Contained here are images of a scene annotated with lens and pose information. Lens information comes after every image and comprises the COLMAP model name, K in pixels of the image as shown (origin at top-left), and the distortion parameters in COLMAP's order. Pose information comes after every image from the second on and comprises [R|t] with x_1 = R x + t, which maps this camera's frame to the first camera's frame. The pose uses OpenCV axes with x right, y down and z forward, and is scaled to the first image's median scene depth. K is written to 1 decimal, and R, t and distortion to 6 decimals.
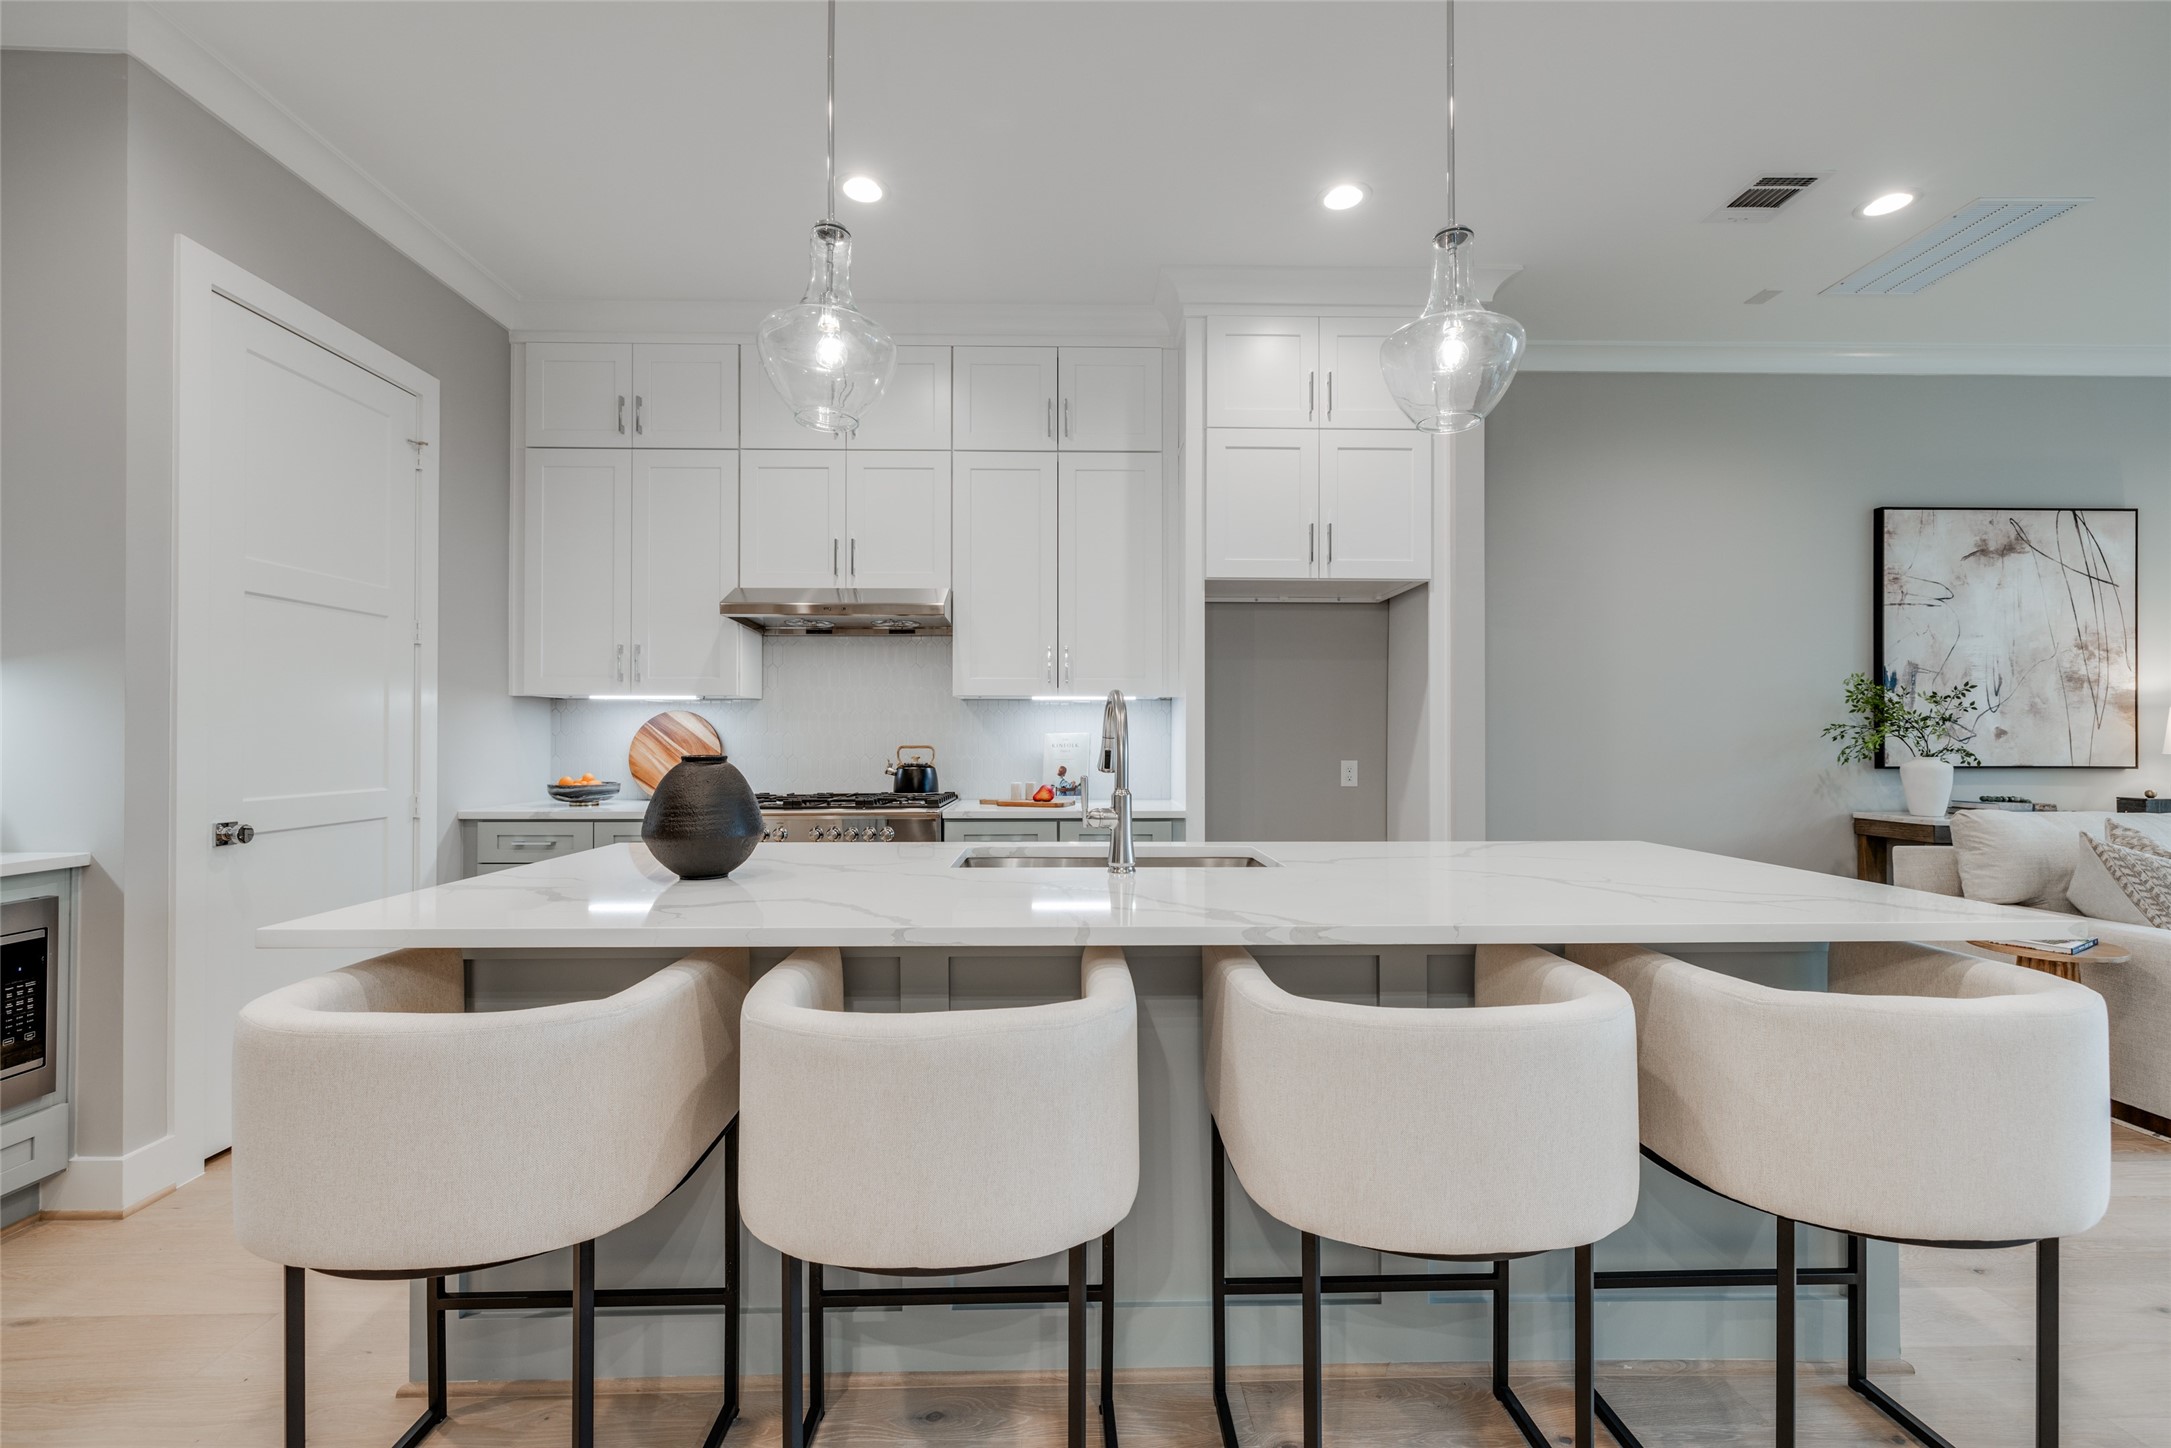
lens RADIAL K [[927.8, 0, 1092.0], [0, 927.8, 724.4], [0, 0, 1]] dist [-0.001698, 0.000084]
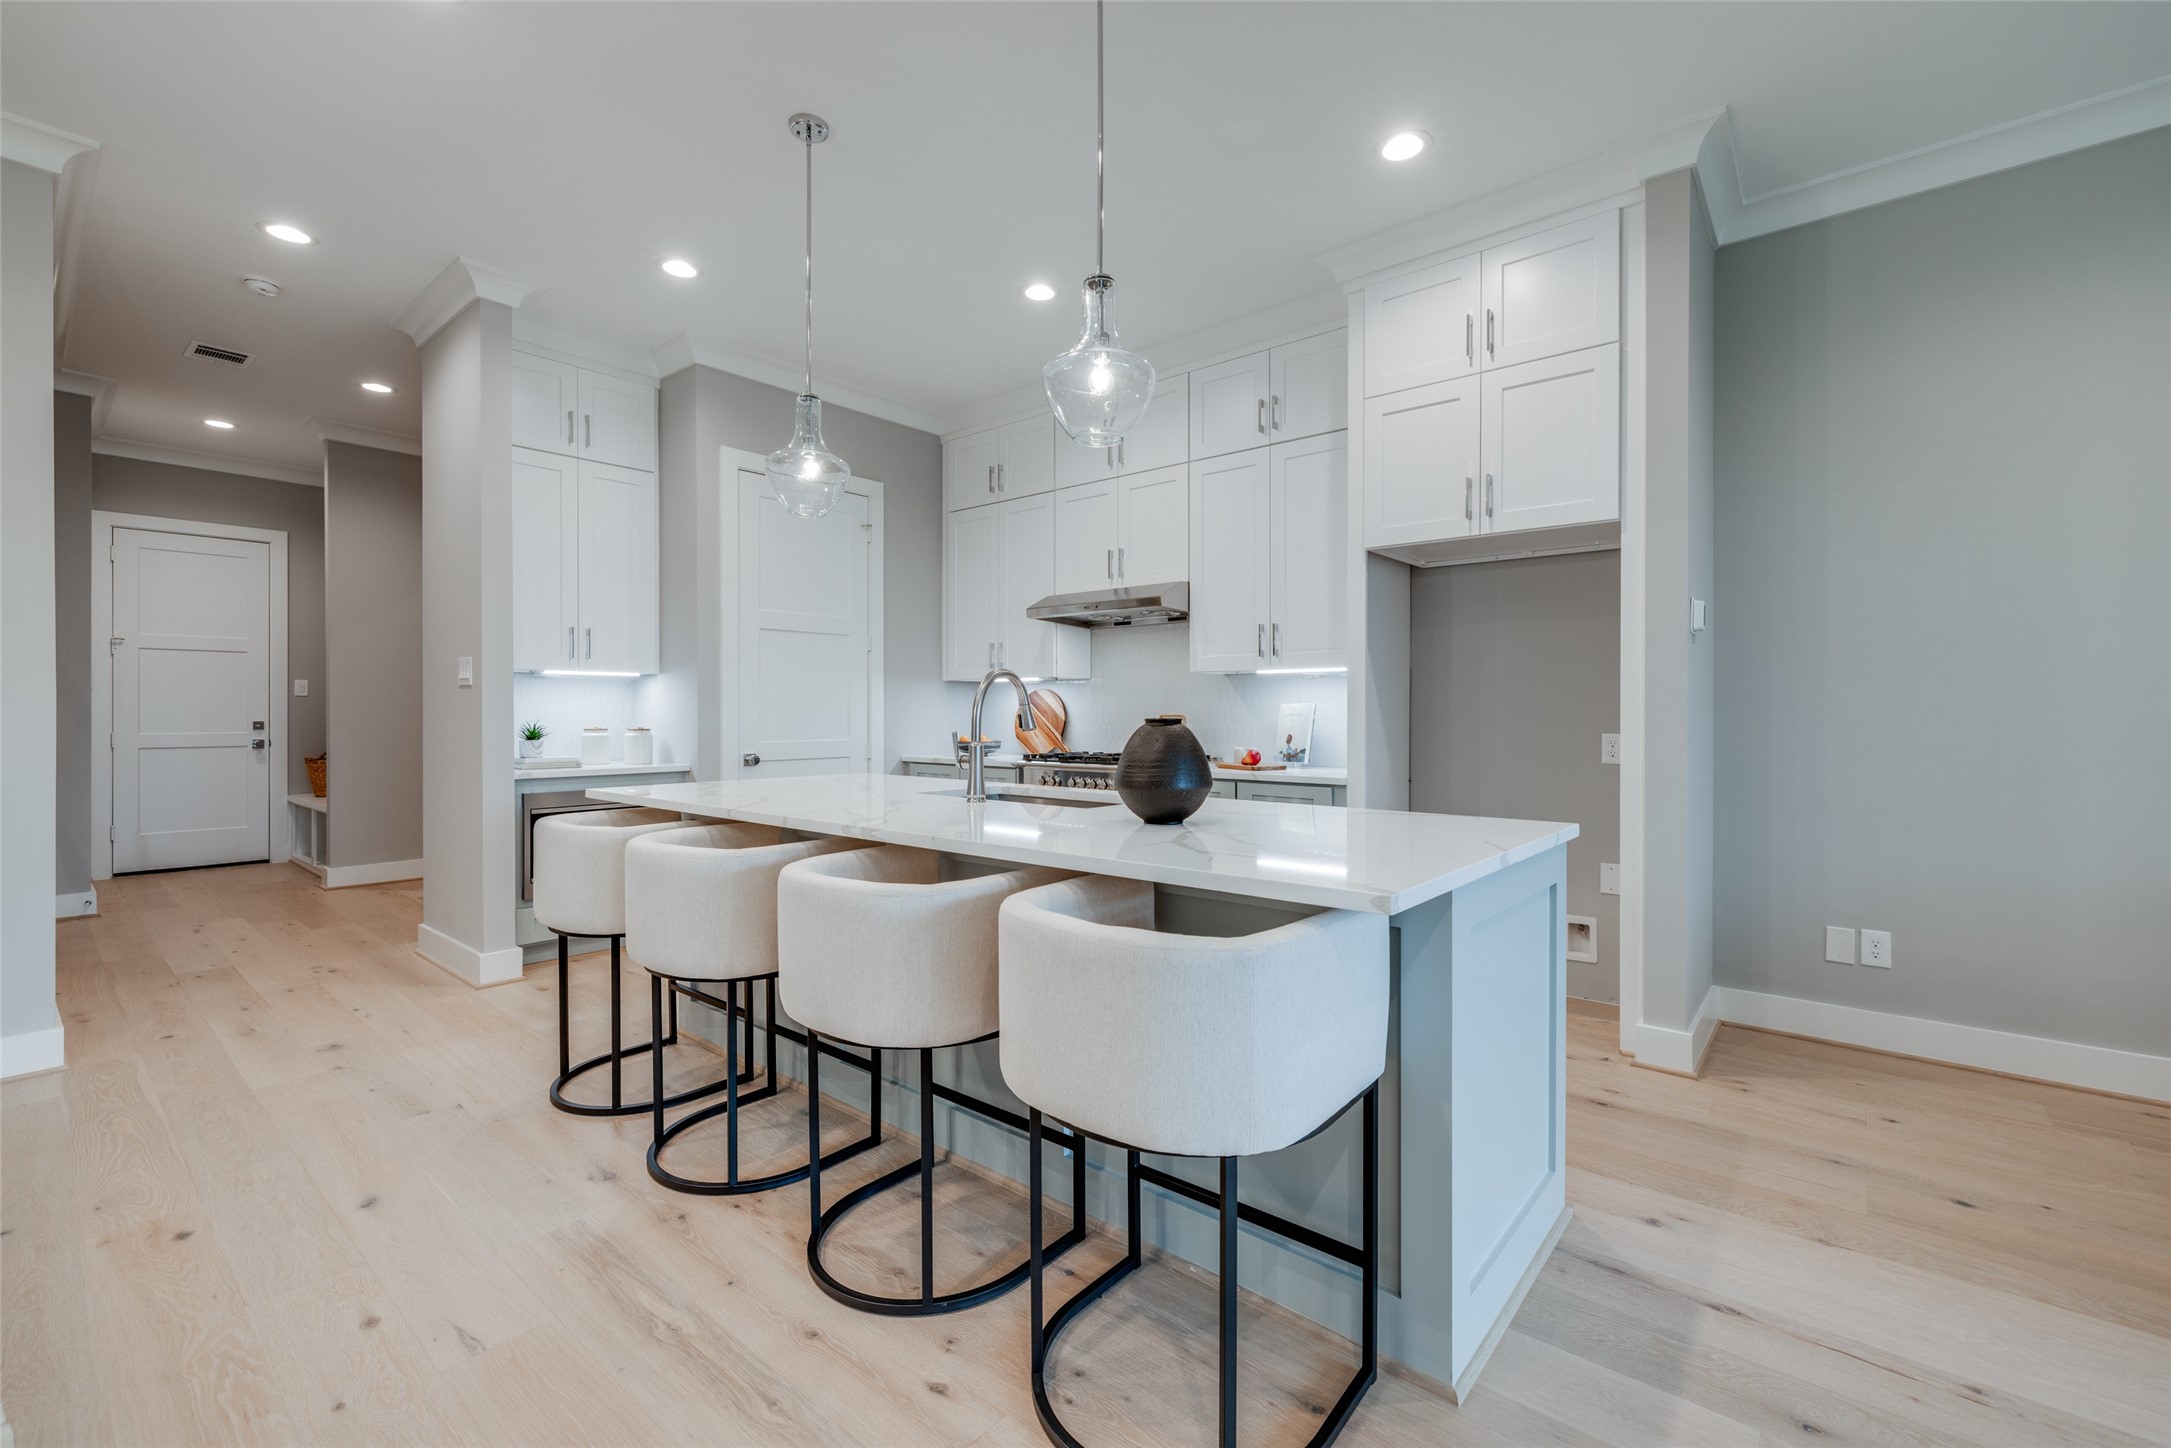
lens RADIAL K [[927.8, 0, 1083.9], [0, 927.8, 706.9], [0, 0, 1]] dist [-0.001698, 0.000084]
pose [[0.744138, -0.004417, -0.668011, 0.549286], [0.010046, 0.999939, 0.004579, 0.006347], [0.667950, -0.010118, 0.744137, 0.042069]]
